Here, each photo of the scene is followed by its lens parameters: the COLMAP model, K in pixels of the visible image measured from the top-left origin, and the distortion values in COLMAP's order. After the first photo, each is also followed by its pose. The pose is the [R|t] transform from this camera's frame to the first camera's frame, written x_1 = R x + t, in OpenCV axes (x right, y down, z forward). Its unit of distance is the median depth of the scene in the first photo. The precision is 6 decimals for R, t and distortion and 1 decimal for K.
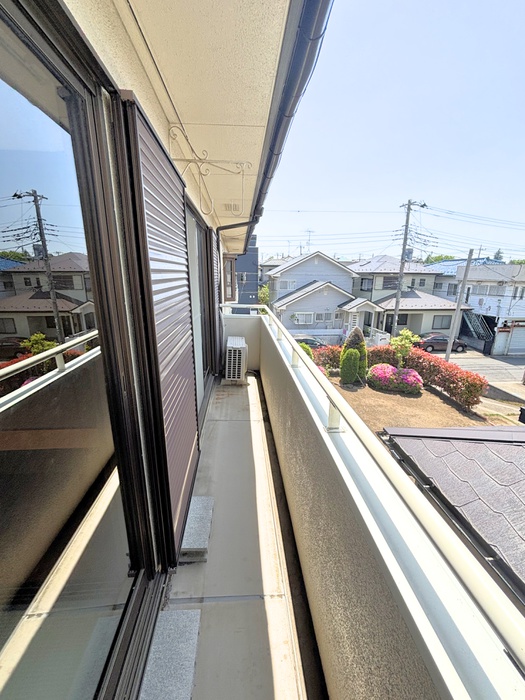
lens RADIAL K [[285.8, 0, 261.2], [0, 285.8, 347.1], [0, 0, 1]] dist [-0.006574, 0.000524]
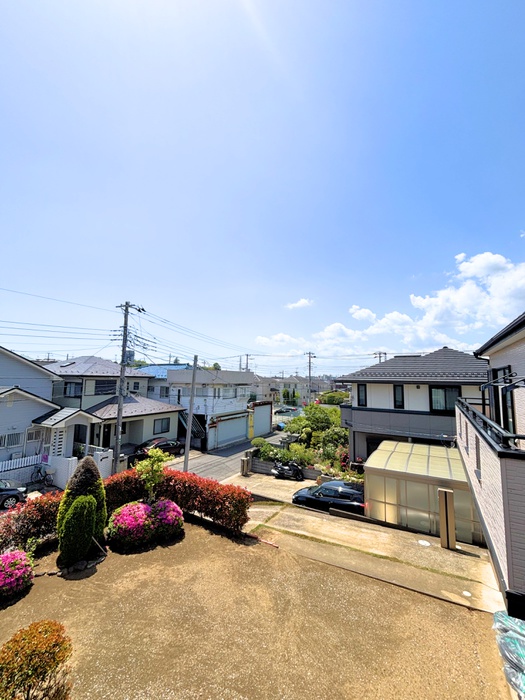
lens RADIAL K [[285.8, 0, 255.0], [0, 285.8, 347.8], [0, 0, 1]] dist [-0.006574, 0.000524]
pose [[0.577830, 0.088745, 0.811318, 0.002827], [0.194185, 0.950575, -0.242278, -0.048580], [-0.792720, 0.297541, 0.532038, 0.172524]]
